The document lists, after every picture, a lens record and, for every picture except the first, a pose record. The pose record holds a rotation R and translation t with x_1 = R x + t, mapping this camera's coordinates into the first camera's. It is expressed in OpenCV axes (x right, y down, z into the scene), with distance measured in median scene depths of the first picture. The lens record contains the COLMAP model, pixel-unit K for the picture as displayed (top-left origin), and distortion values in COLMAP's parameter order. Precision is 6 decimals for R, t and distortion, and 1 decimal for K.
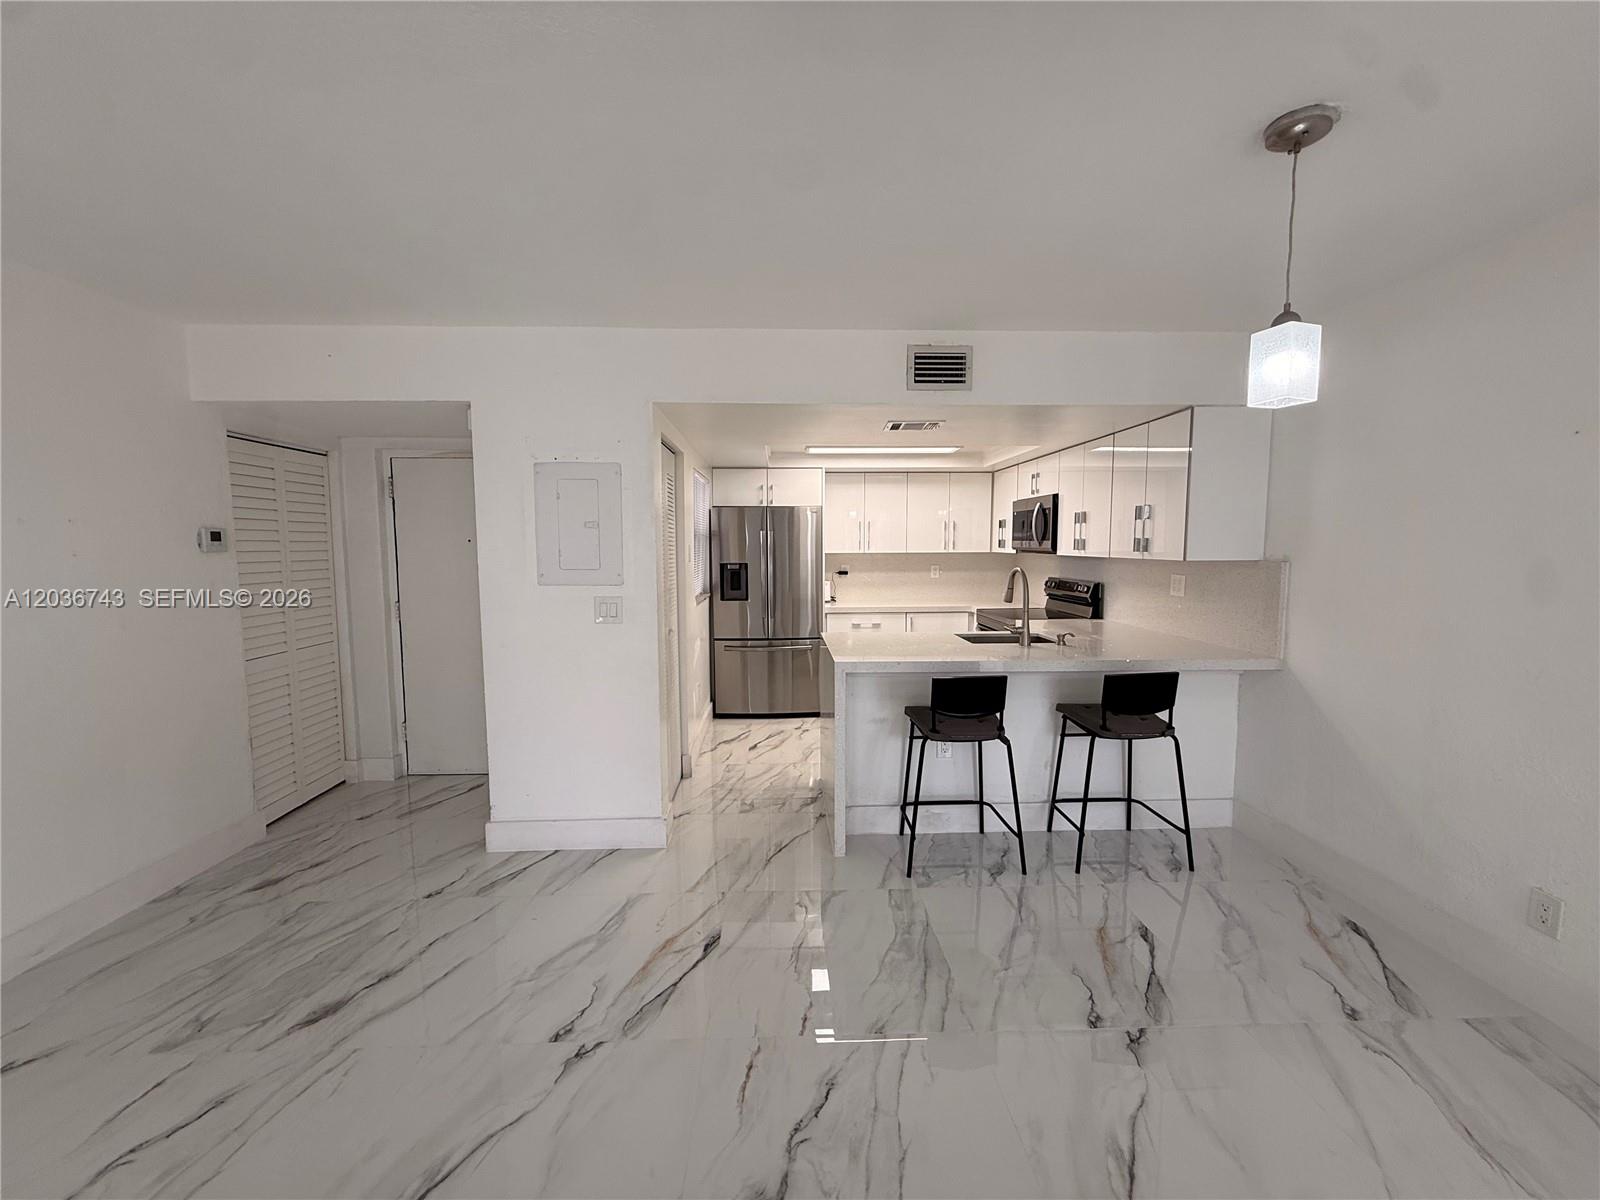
lens RADIAL K [[636.5, 0, 793.1], [0, 636.5, 599.4], [0, 0, 1]] dist [-0.000933, 0.000888]
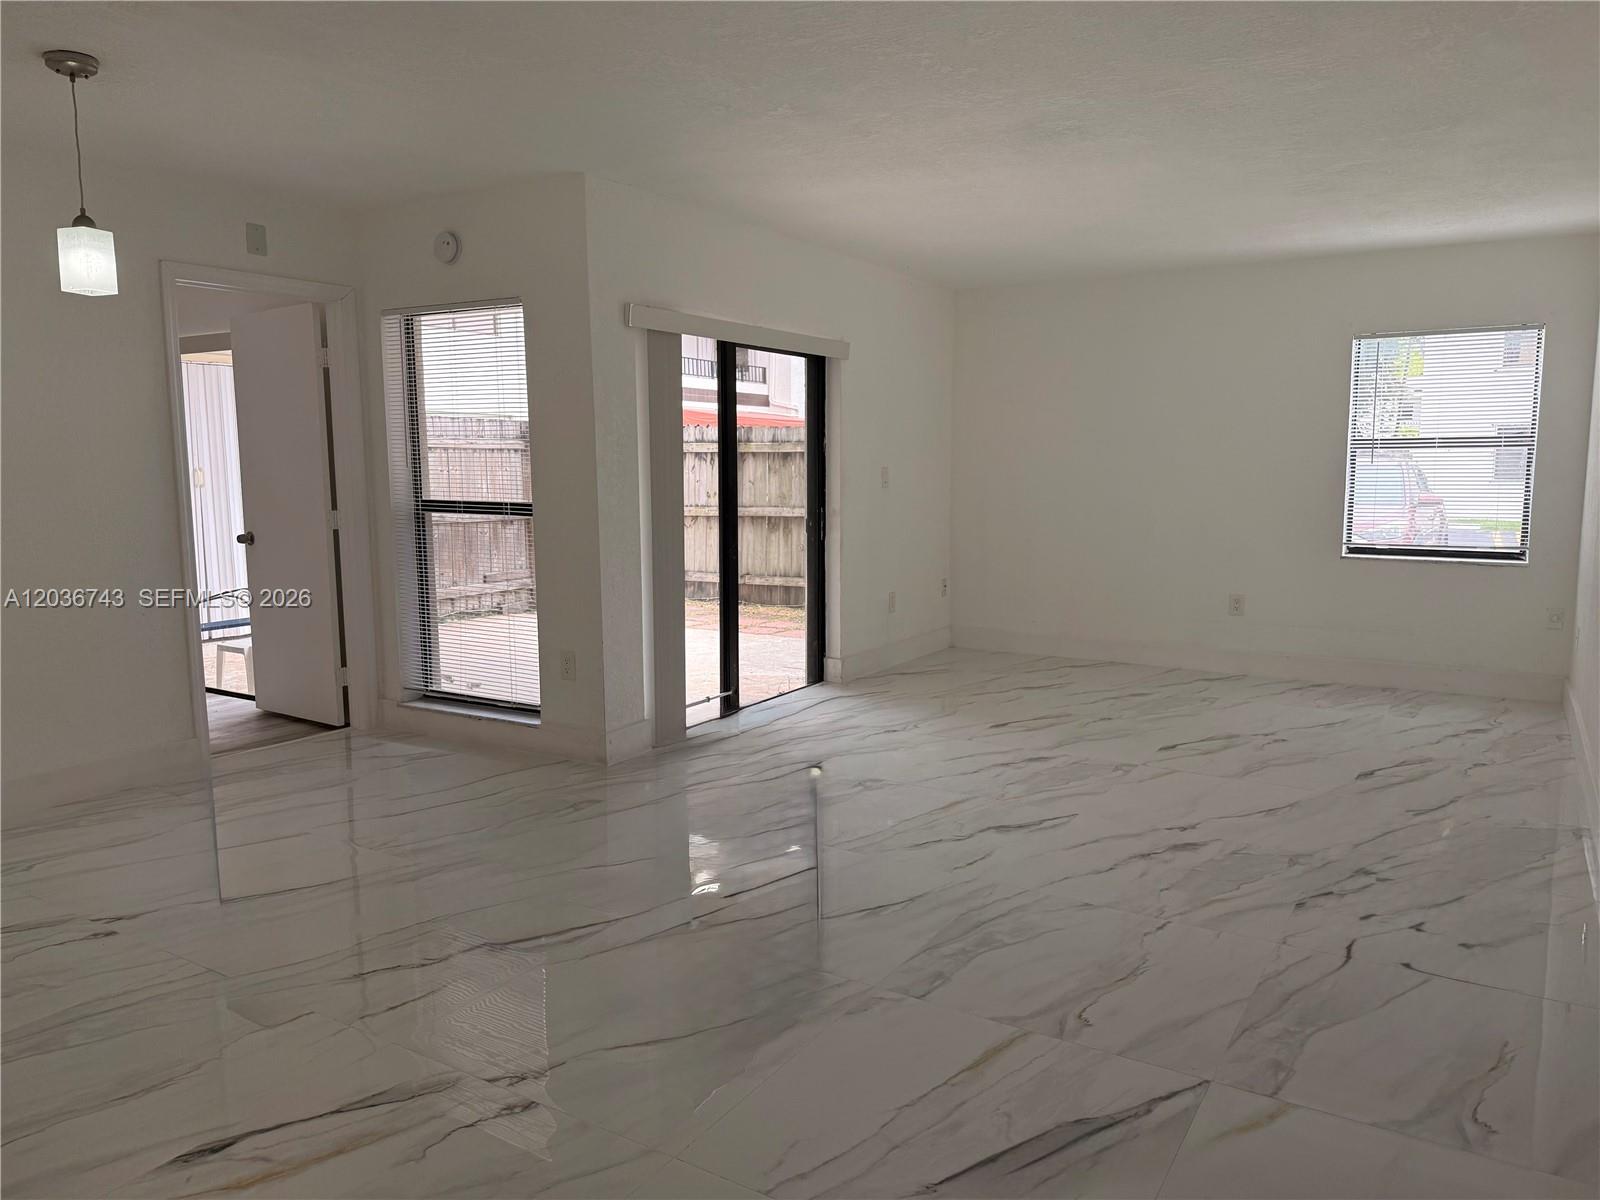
lens RADIAL K [[1116.8, 0, 805.9], [0, 1116.8, 594.4], [0, 0, 1]] dist [0.108768, -0.148793]
pose [[-0.839730, -0.057071, 0.539996, -0.675058], [0.052661, 0.981214, 0.185594, -0.035350], [-0.540444, 0.184285, -0.820950, 0.939367]]
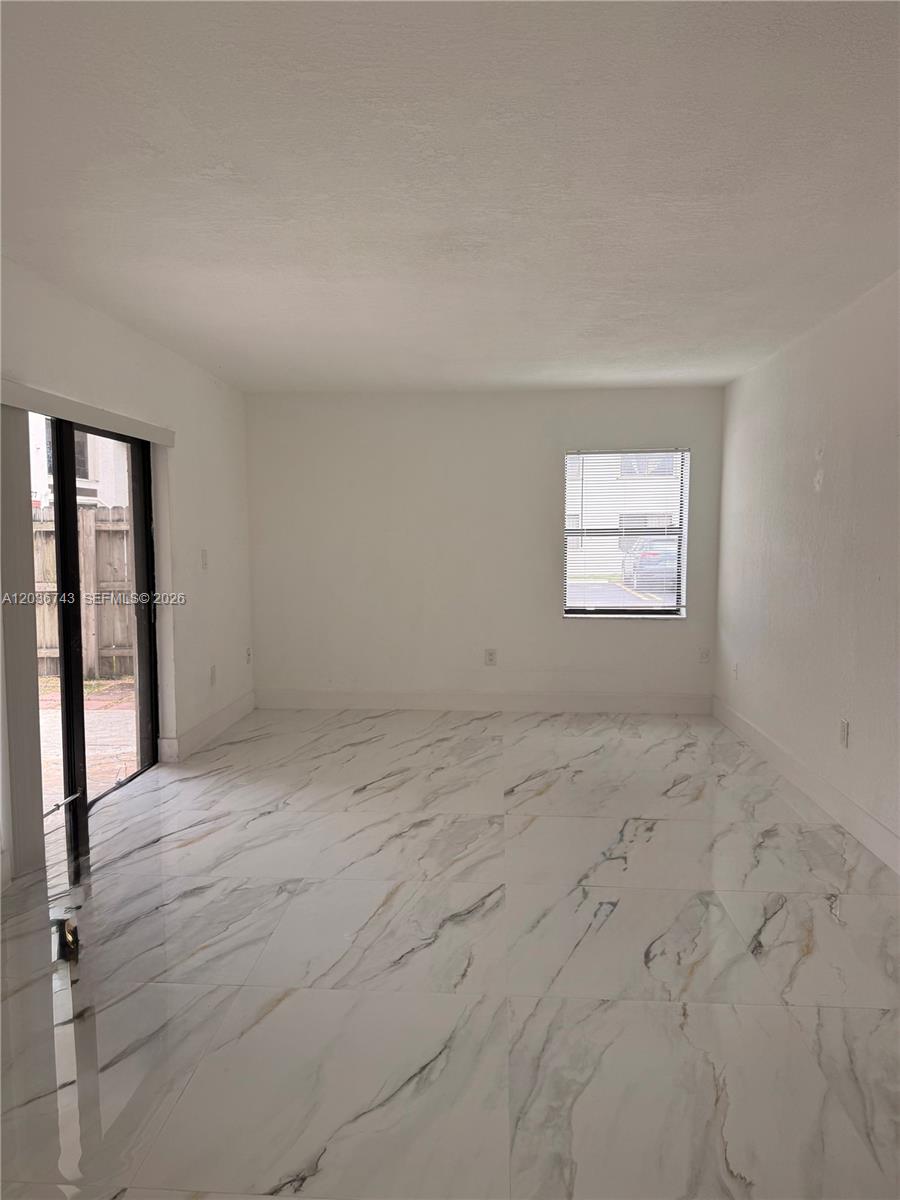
lens RADIAL K [[837.6, 0, 452.5], [0, 837.6, 606.4], [0, 0, 1]] dist [0.108768, -0.148793]
pose [[-0.996857, -0.001623, 0.079200, -0.302593], [0.011980, 0.985202, 0.170977, -0.042575], [-0.078305, 0.171388, -0.982087, 0.736190]]
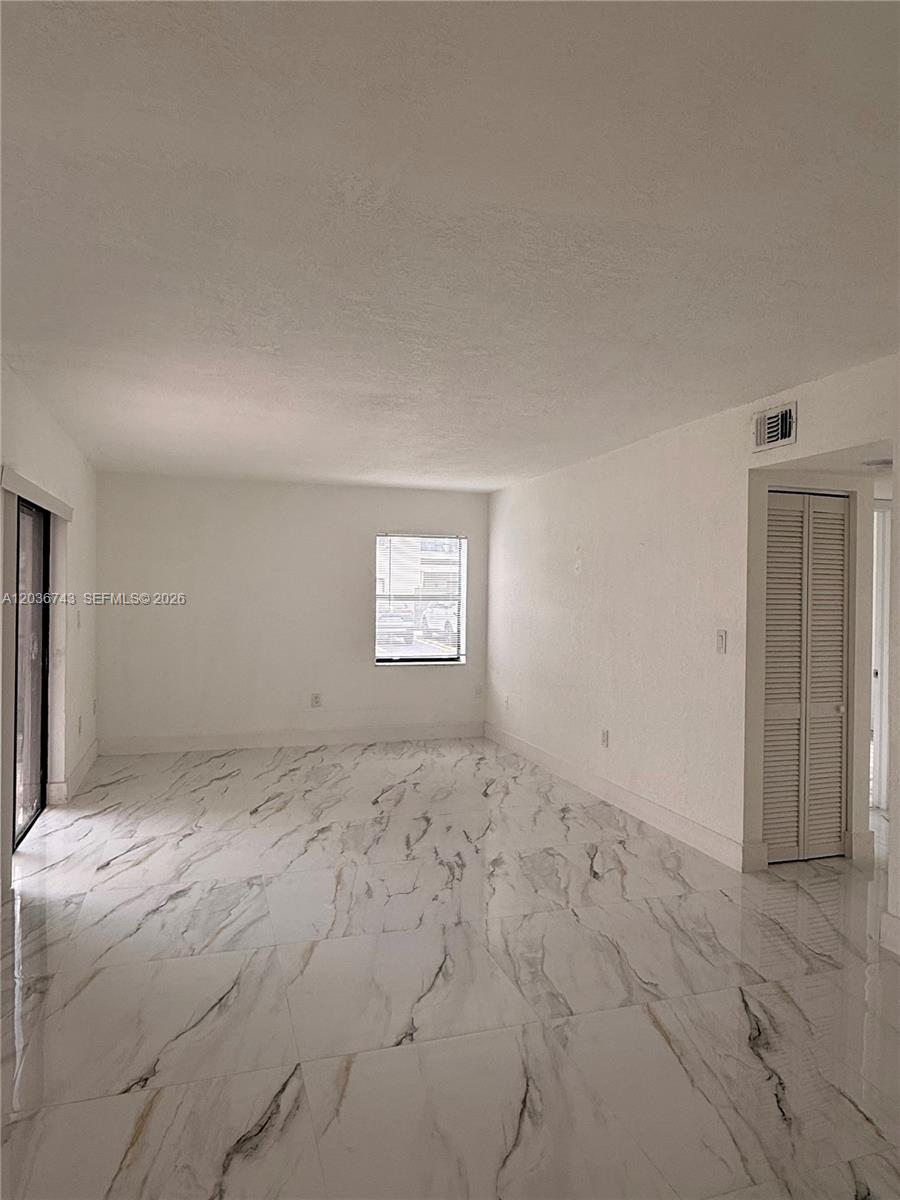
lens RADIAL K [[761.3, 0, 454.3], [0, 761.3, 594.4], [0, 0, 1]] dist [0.003355, -0.001385]
pose [[-0.956650, -0.007401, -0.291145, 0.000597], [-0.033547, 0.995823, 0.084914, -0.078555], [0.289300, 0.091000, -0.952903, 0.941386]]
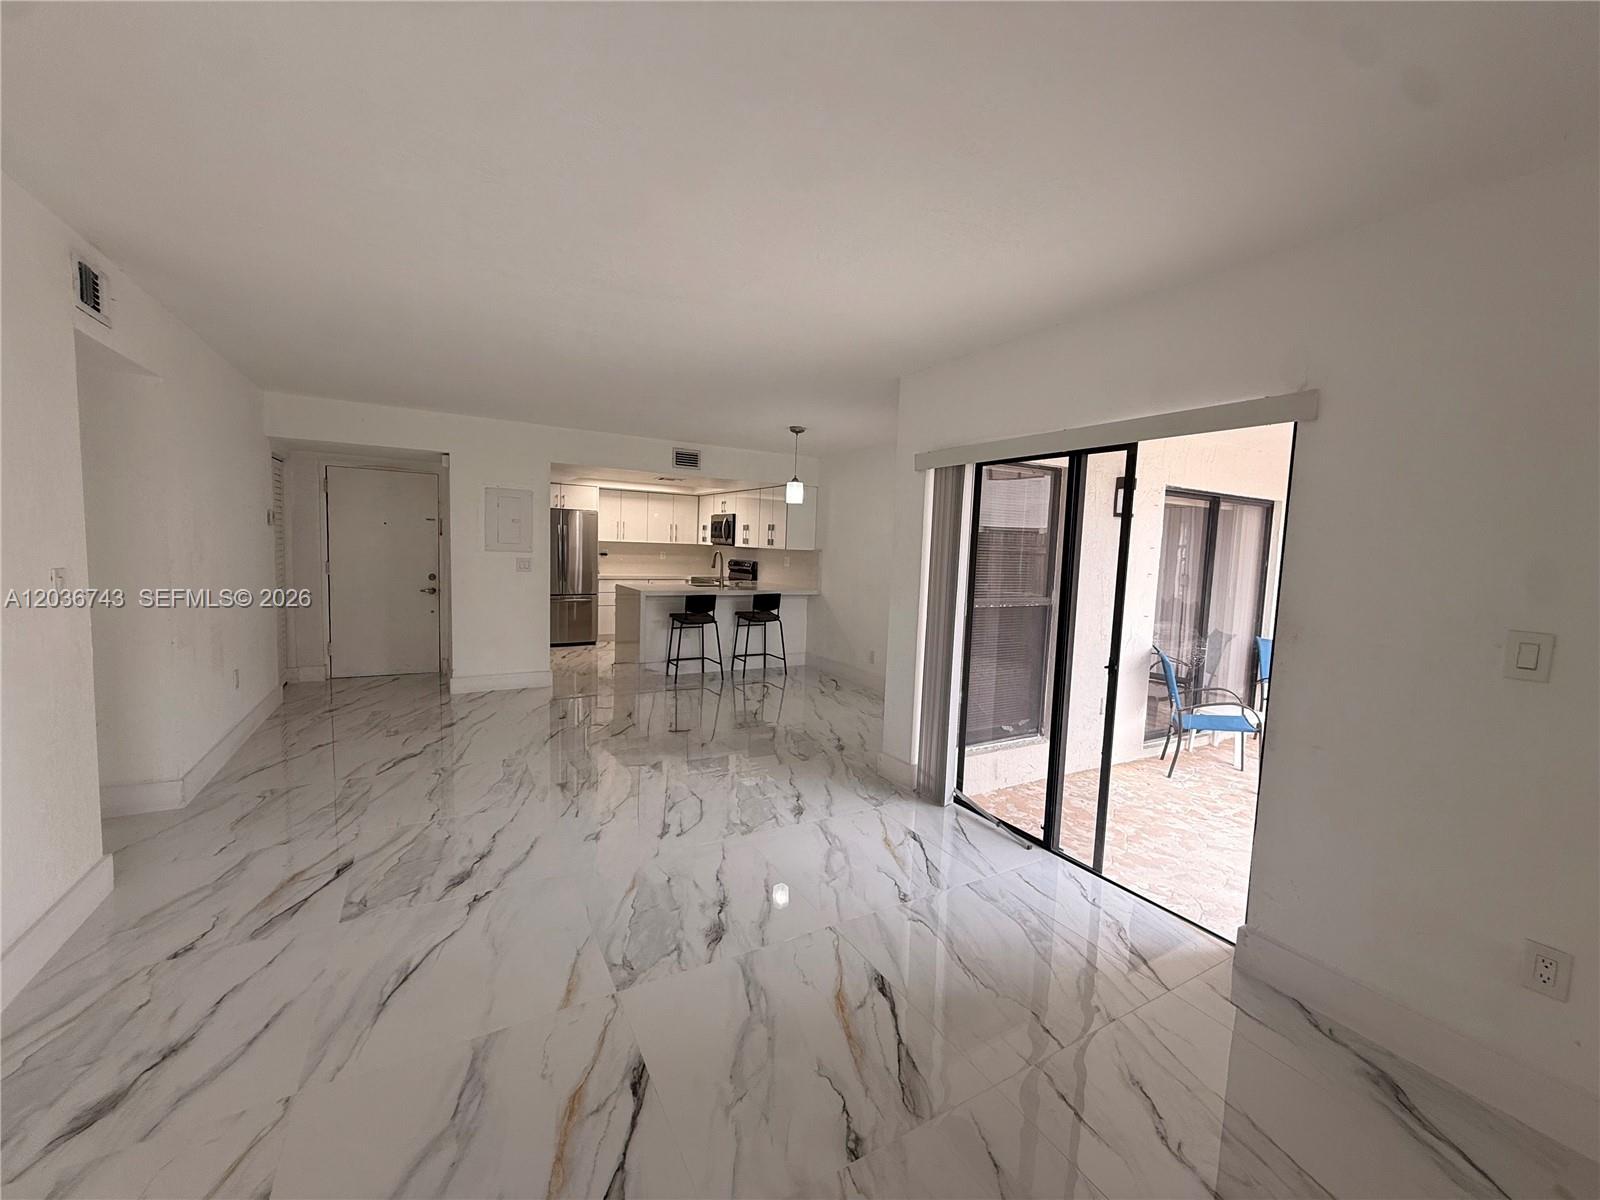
lens RADIAL K [[636.5, 0, 793.1], [0, 636.5, 599.4], [0, 0, 1]] dist [-0.000933, 0.000888]
pose [[0.883216, -0.003868, 0.468950, -0.409254], [-0.000344, 0.999960, 0.008896, 0.090653], [-0.468966, -0.008019, 0.883180, -0.962284]]
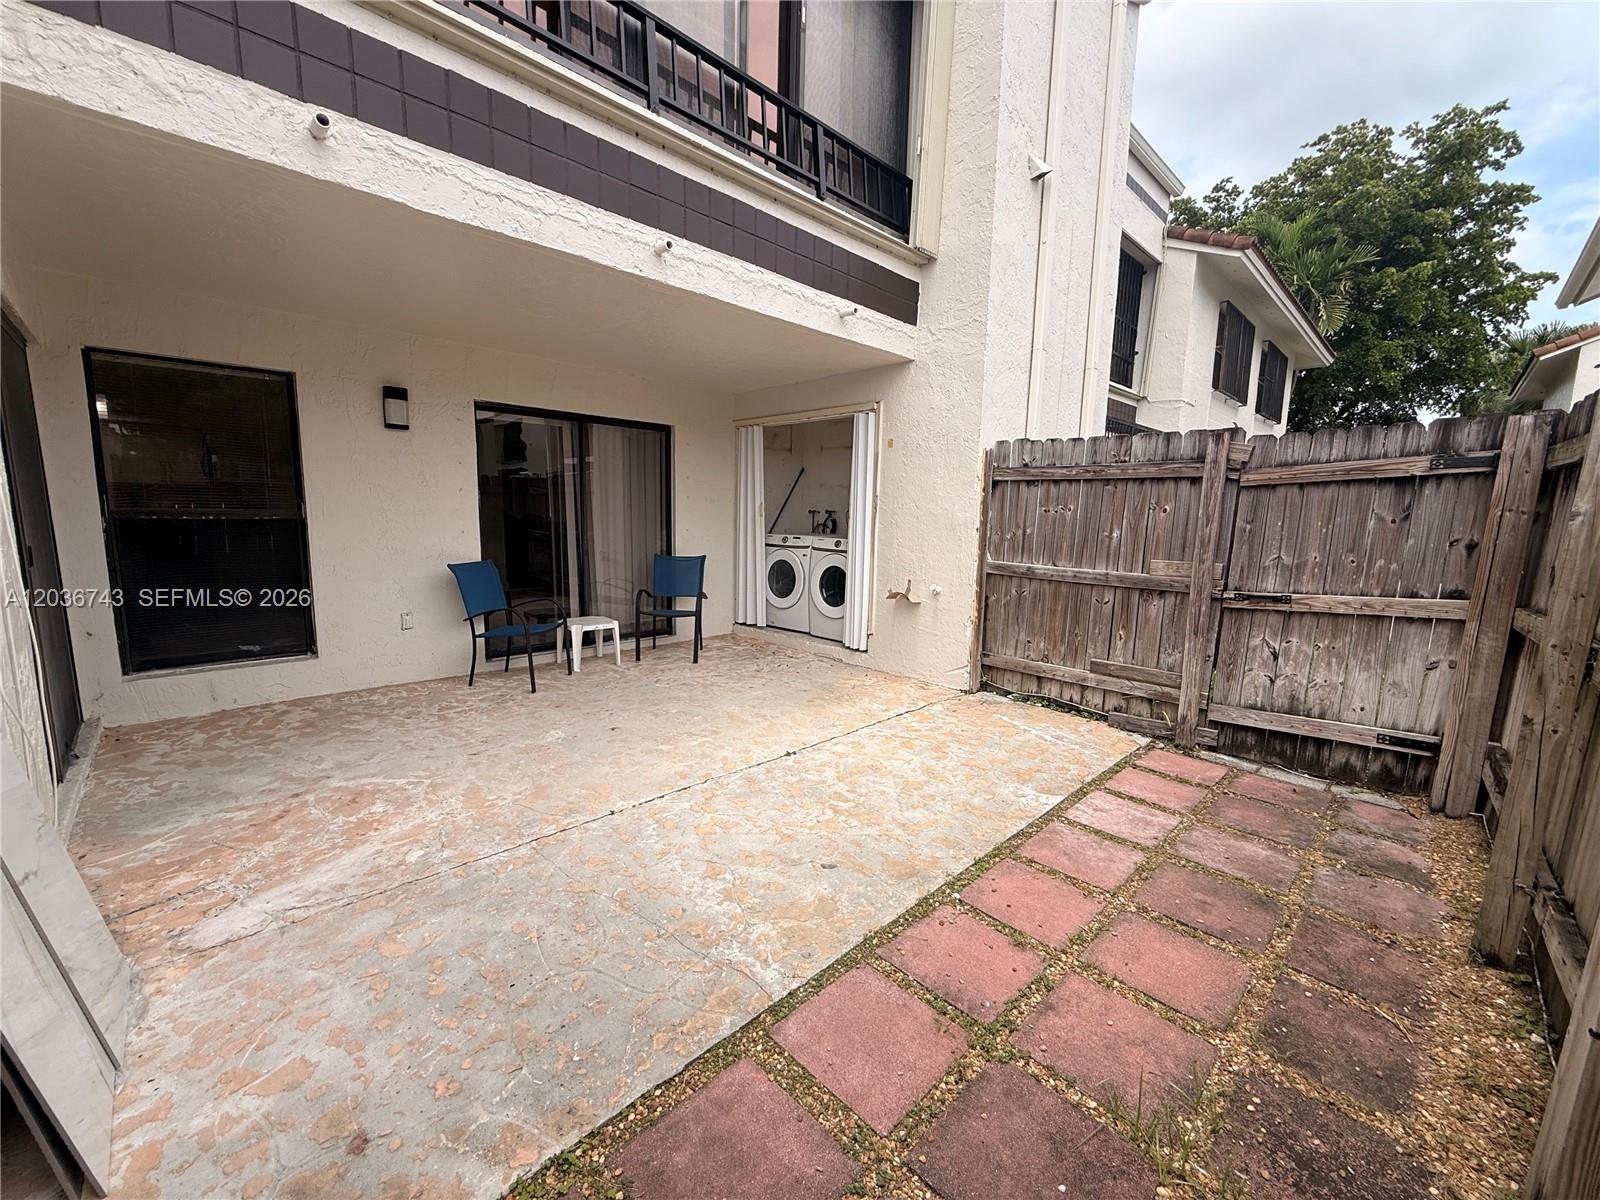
lens RADIAL K [[636.3, 0, 792.7], [0, 636.3, 598.3], [0, 0, 1]] dist [0.001485, -0.000297]
pose [[0.735574, -0.072796, 0.673522, 0.491514], [0.033725, 0.996912, 0.070917, 0.212167], [-0.676604, -0.029450, 0.735757, -1.613008]]
